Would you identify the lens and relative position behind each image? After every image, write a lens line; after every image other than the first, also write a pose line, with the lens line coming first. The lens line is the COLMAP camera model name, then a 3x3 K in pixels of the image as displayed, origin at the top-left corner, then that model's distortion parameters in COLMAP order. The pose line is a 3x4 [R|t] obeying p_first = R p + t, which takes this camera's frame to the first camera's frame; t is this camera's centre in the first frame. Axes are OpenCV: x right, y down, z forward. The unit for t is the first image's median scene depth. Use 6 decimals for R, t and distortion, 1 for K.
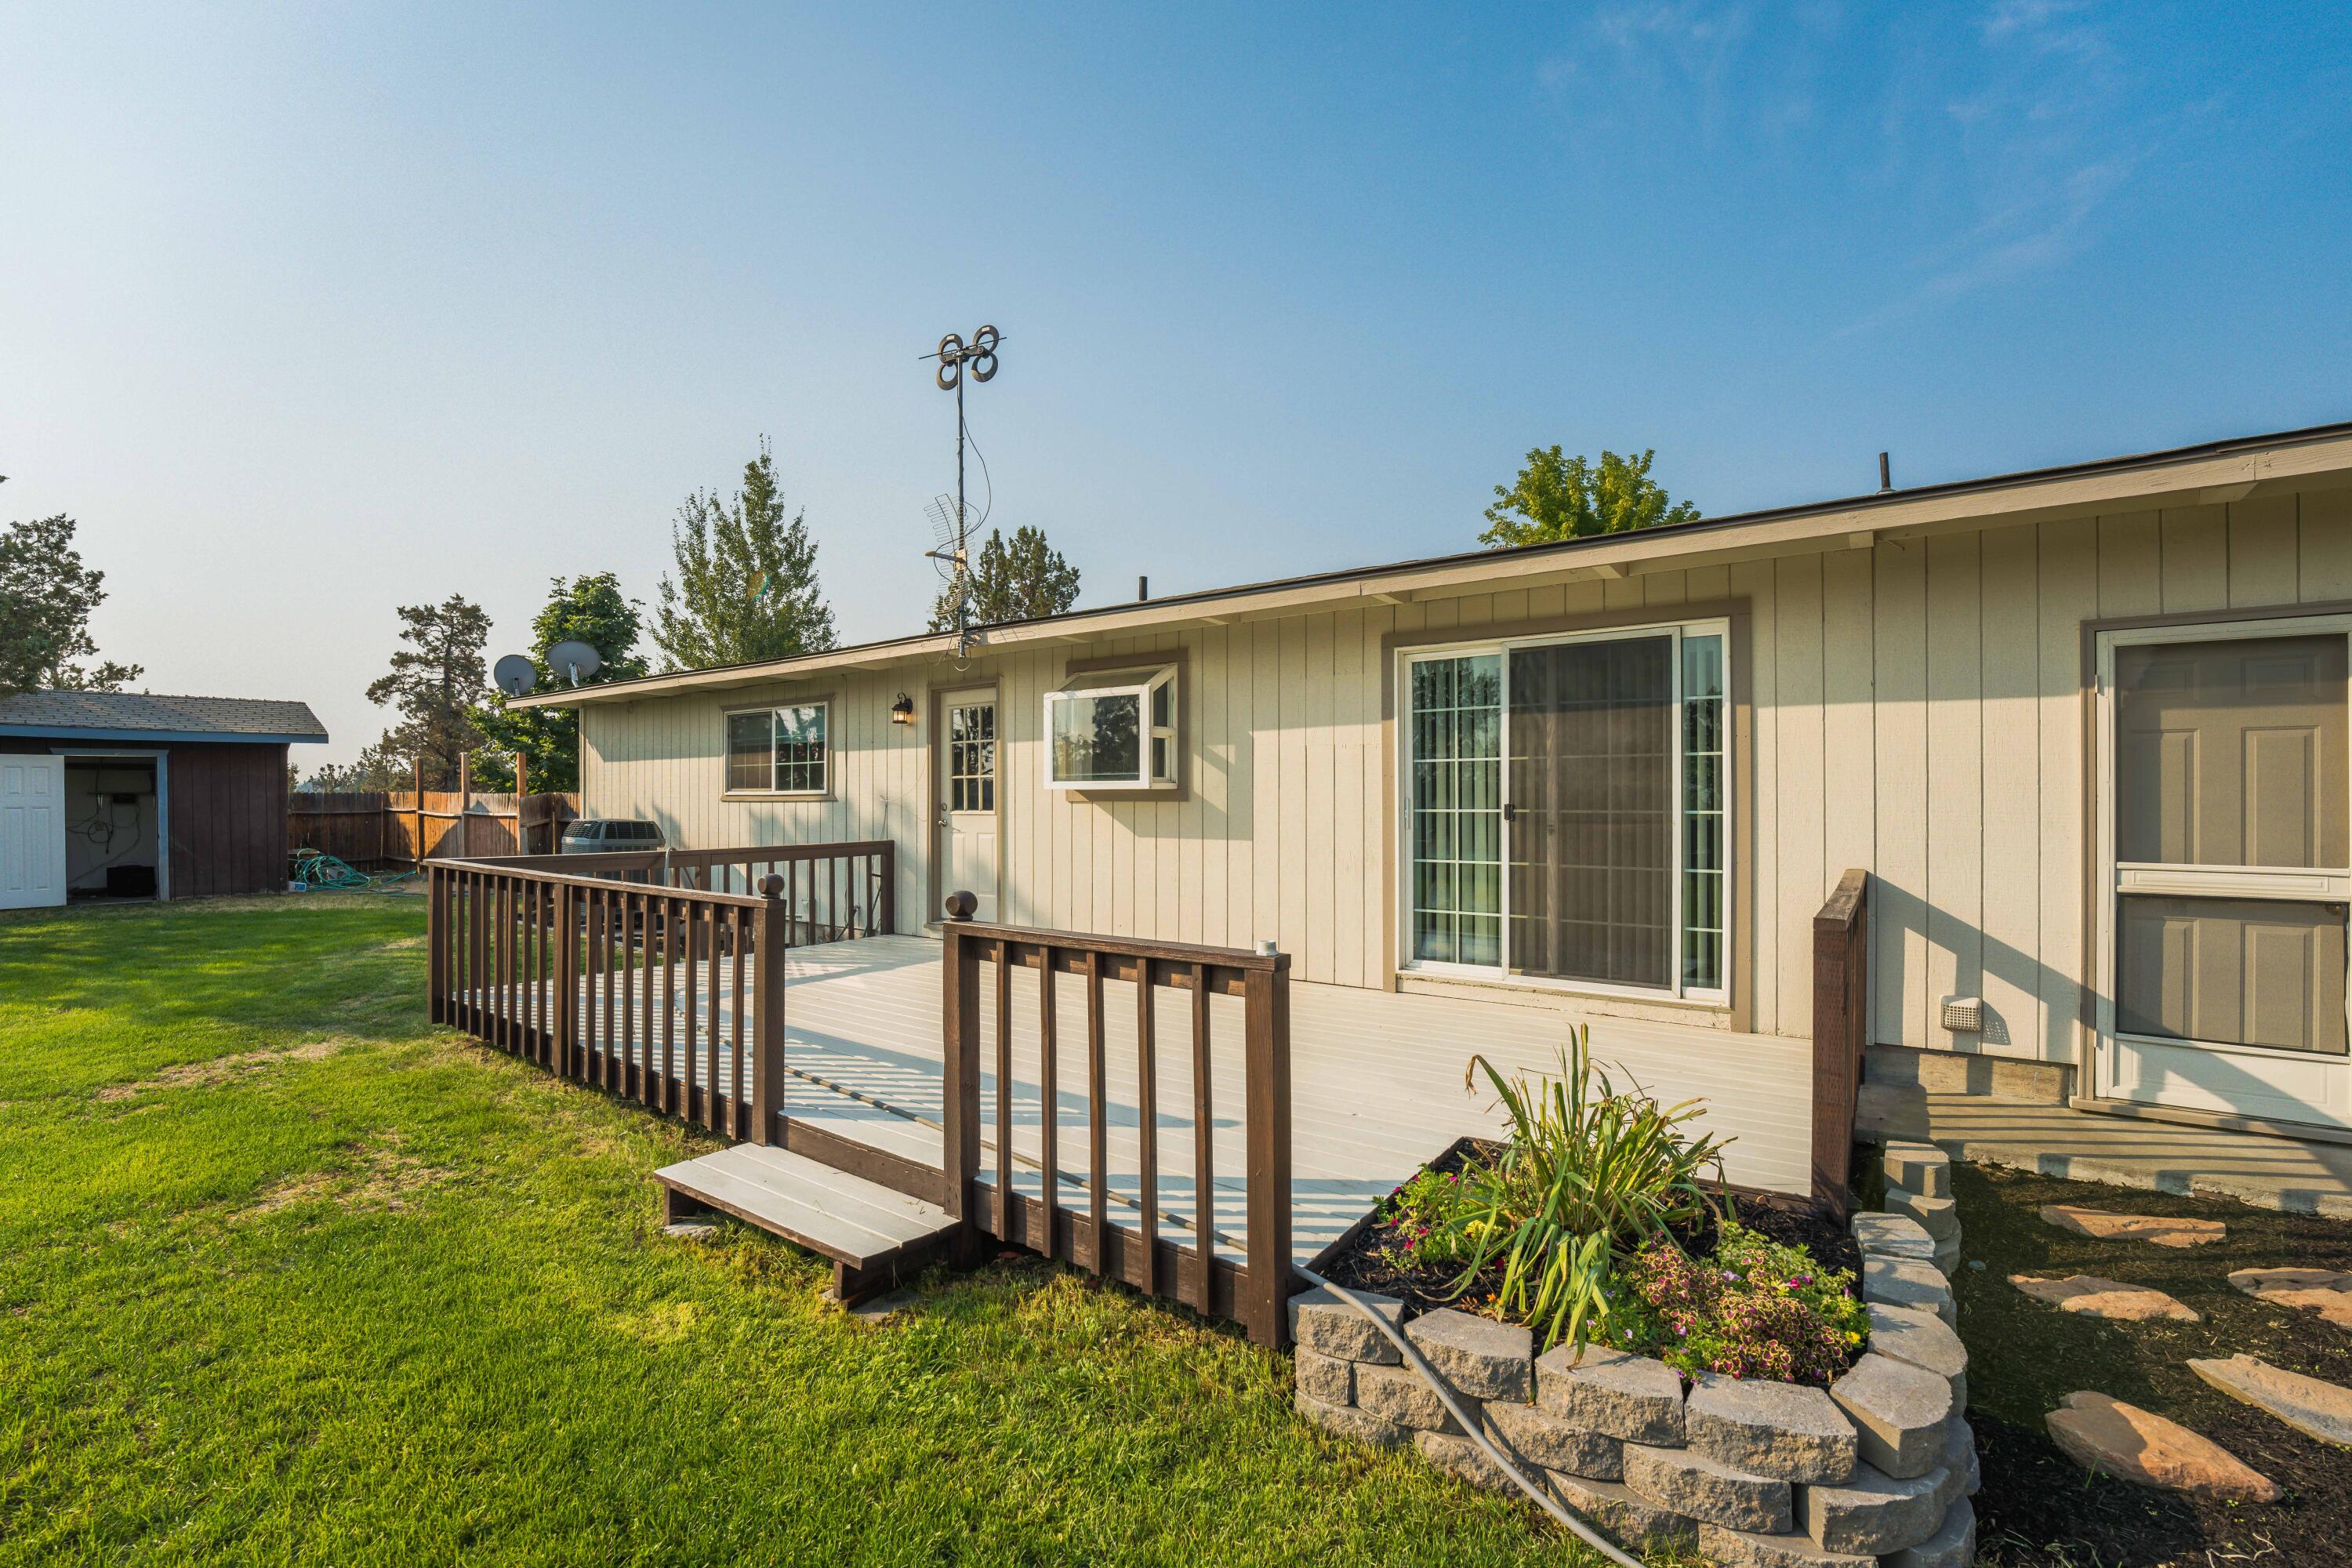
lens RADIAL K [[967.8, 0, 1168.5], [0, 967.8, 789.2], [0, 0, 1]] dist [-0.020516, 0.000361]
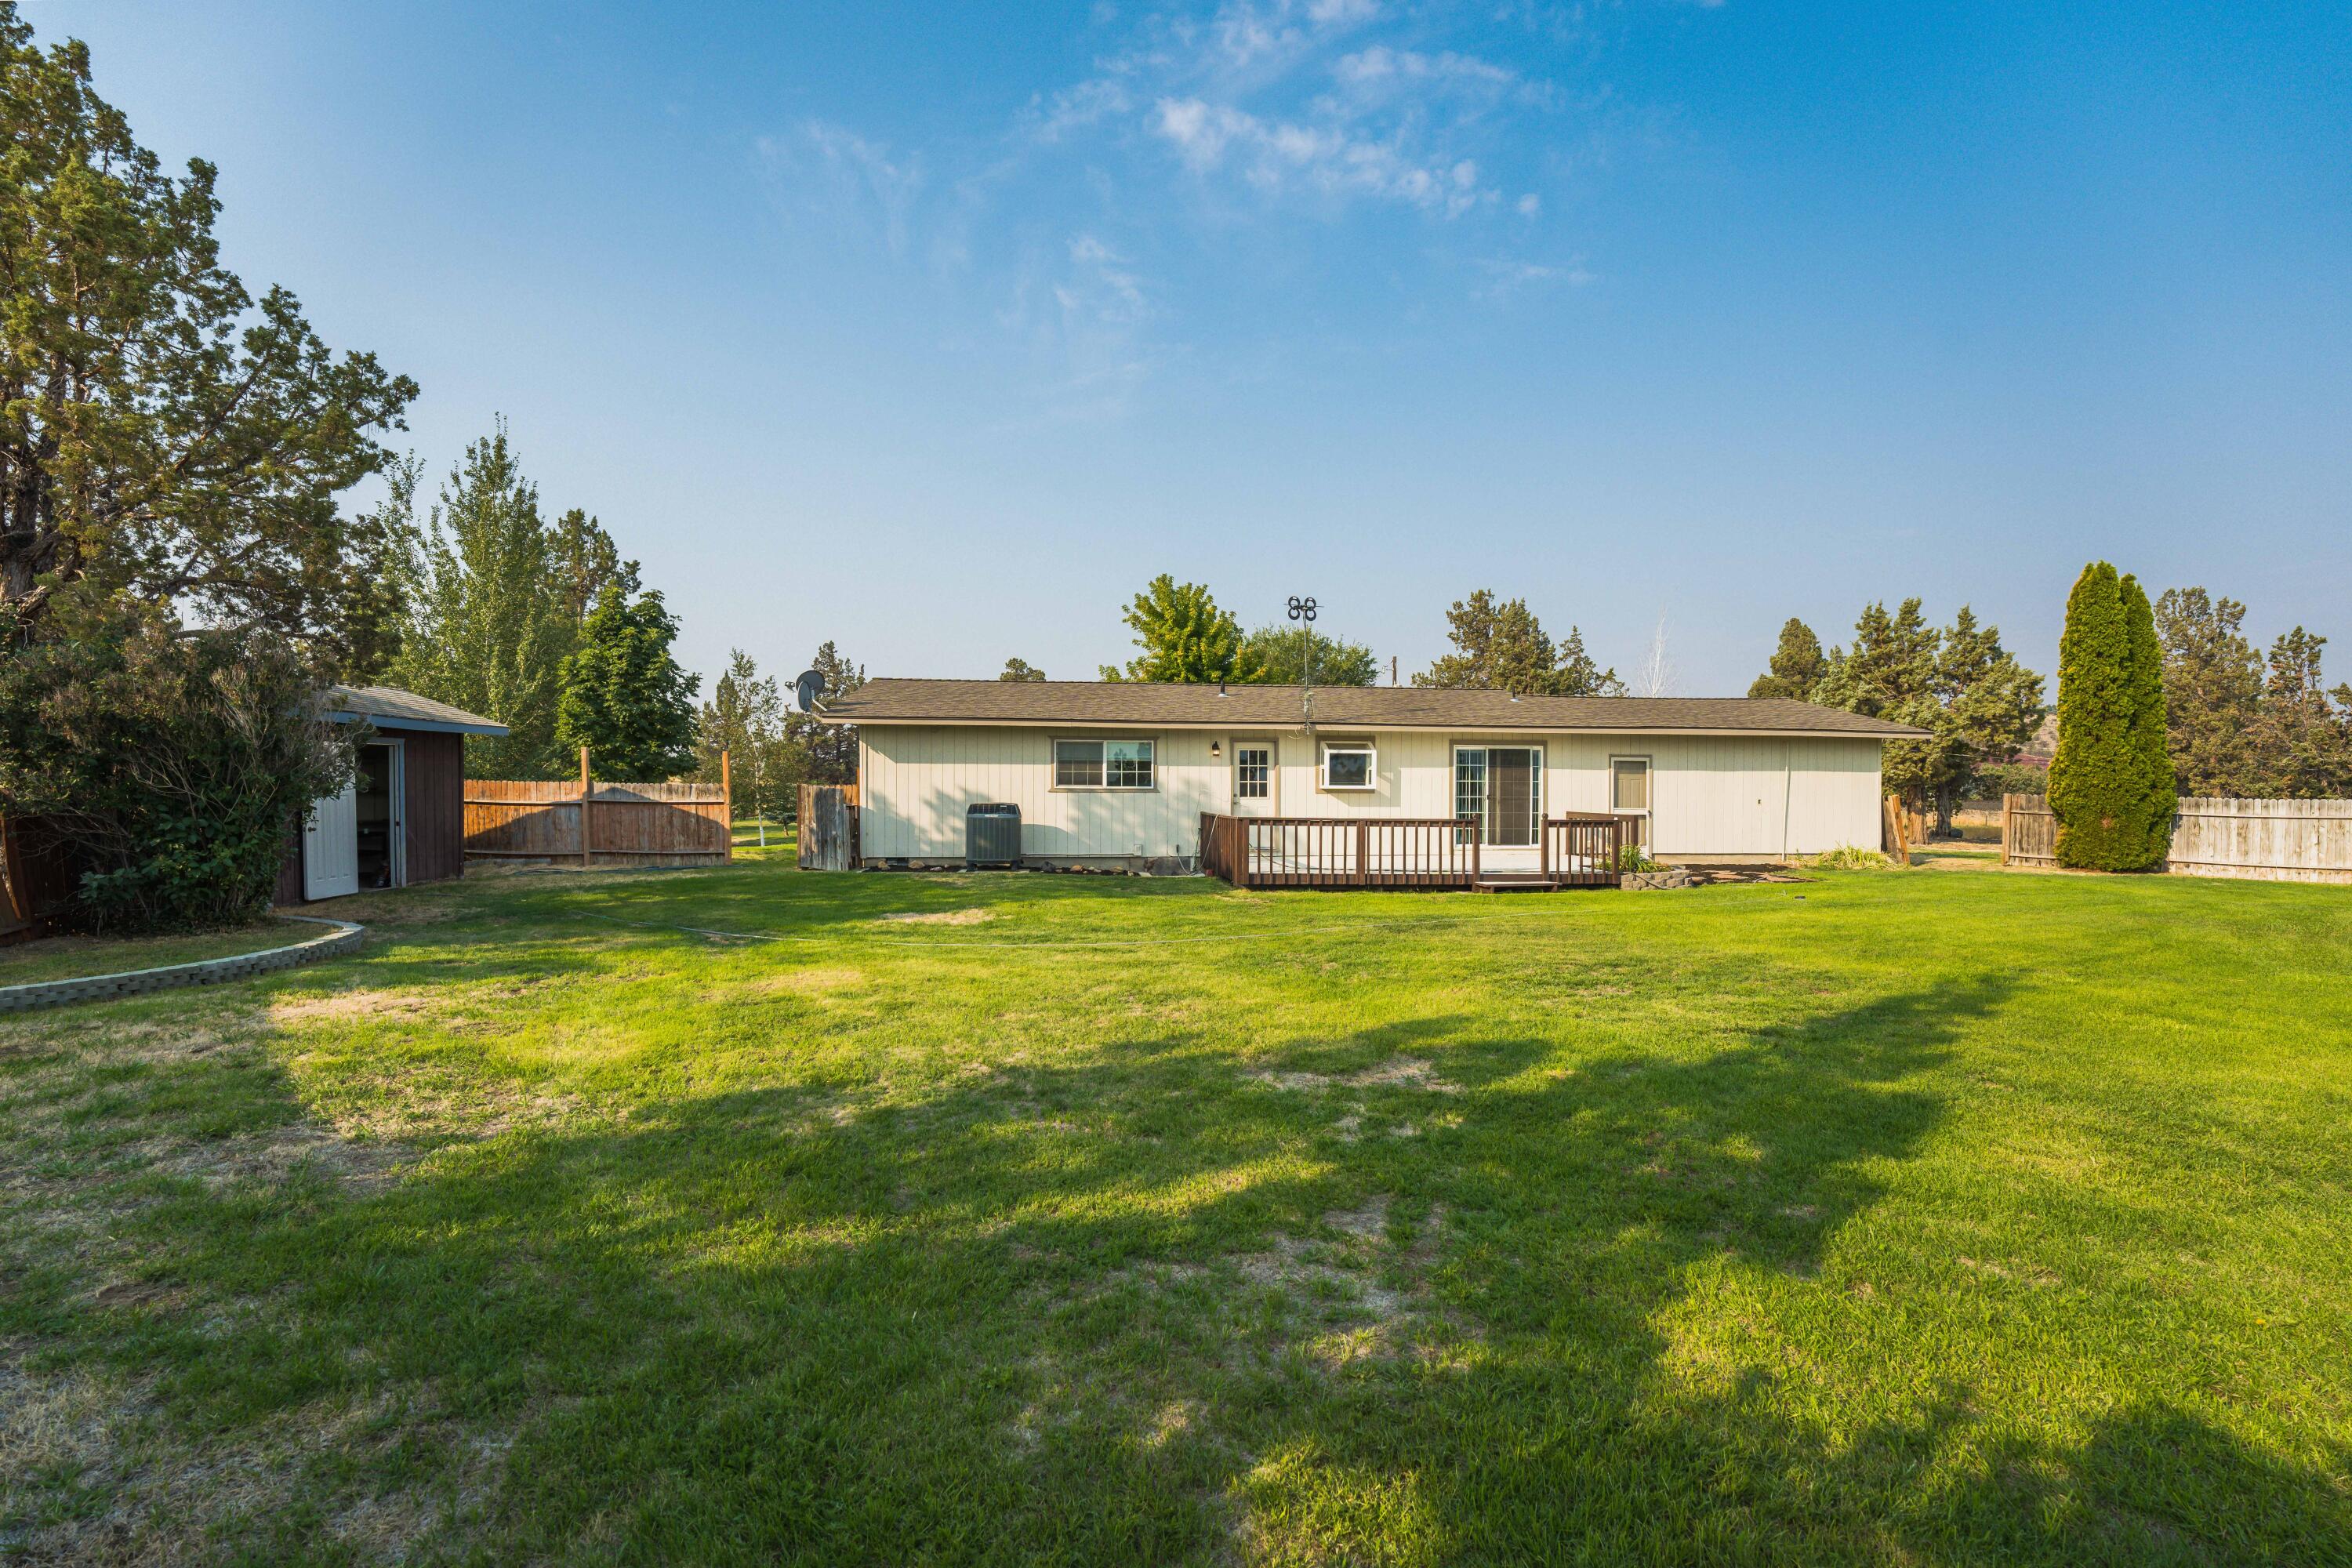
lens RADIAL K [[967.8, 0, 1172.5], [0, 967.8, 776.0], [0, 0, 1]] dist [-0.020516, 0.000361]
pose [[0.750124, 0.014868, 0.661130, -1.698891], [-0.012248, 0.999888, -0.008589, -0.004178], [-0.661184, -0.001655, 0.750222, -0.498422]]
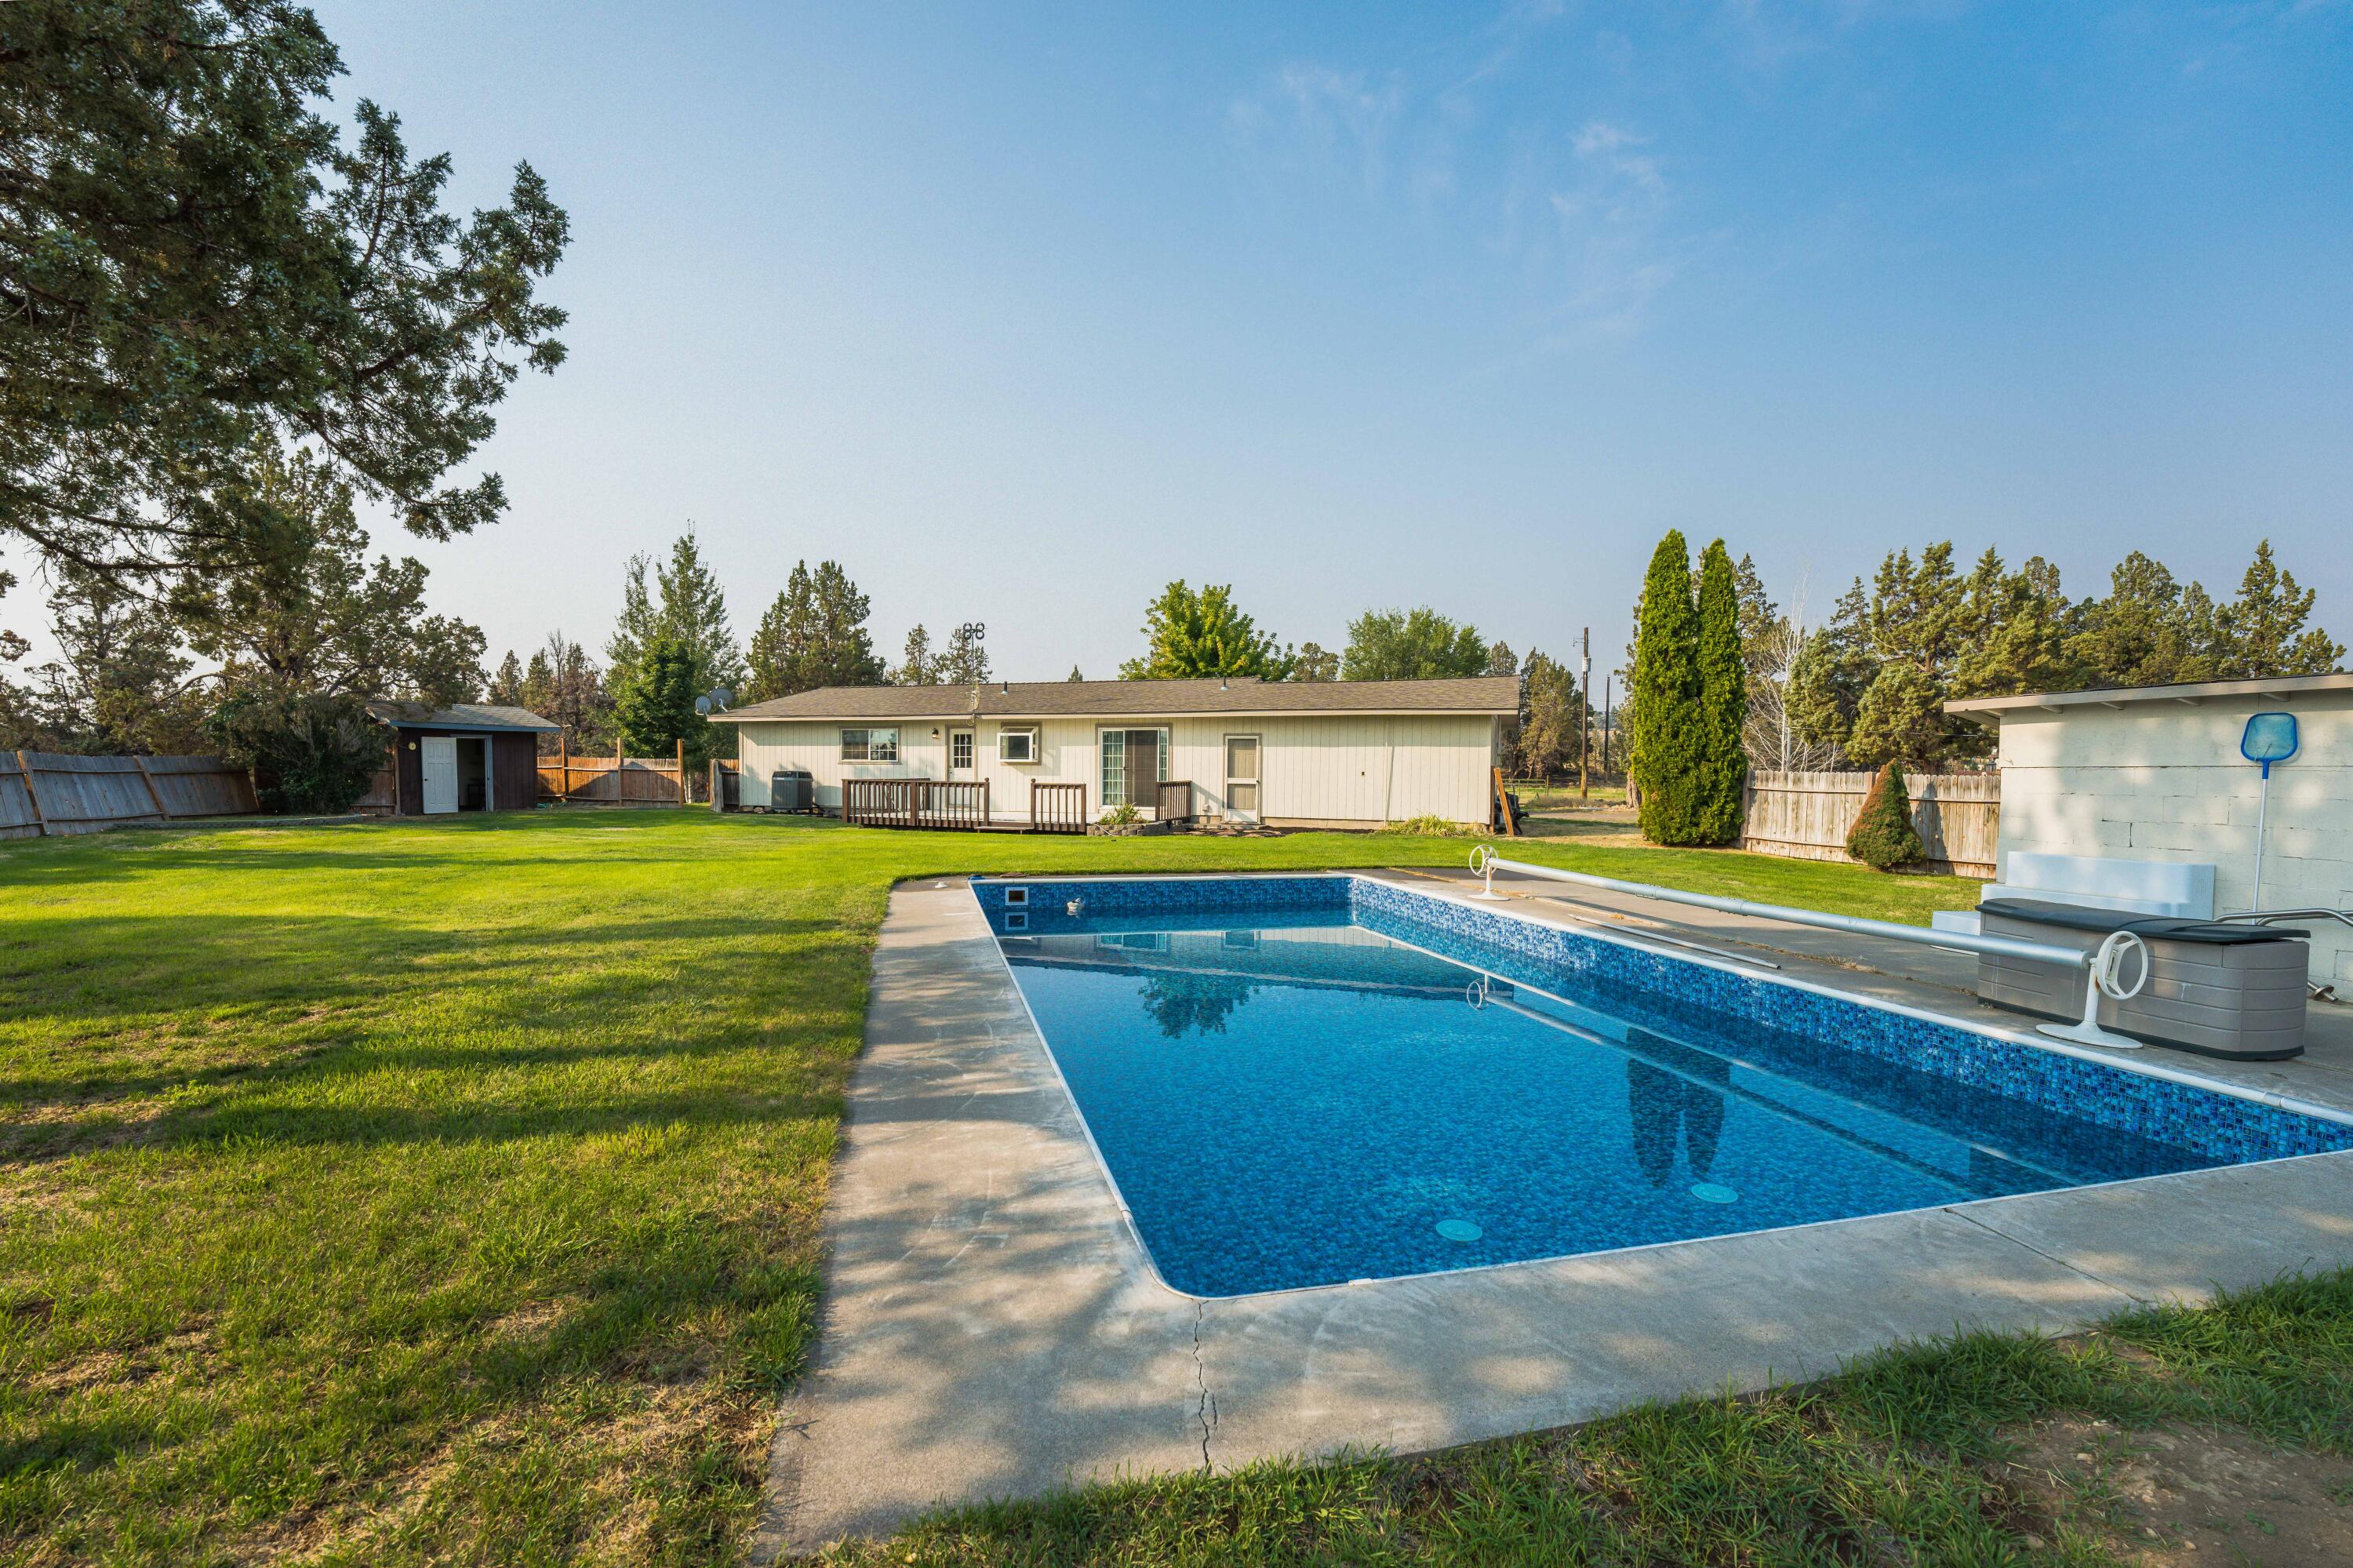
lens RADIAL K [[968.2, 0, 1131.9], [0, 968.2, 760.2], [0, 0, 1]] dist [-0.020516, 0.000361]
pose [[0.963478, 0.011467, 0.267543, -0.478284], [-0.012040, 0.999927, 0.000499, -0.009219], [-0.267518, -0.003702, 0.963546, -1.973887]]
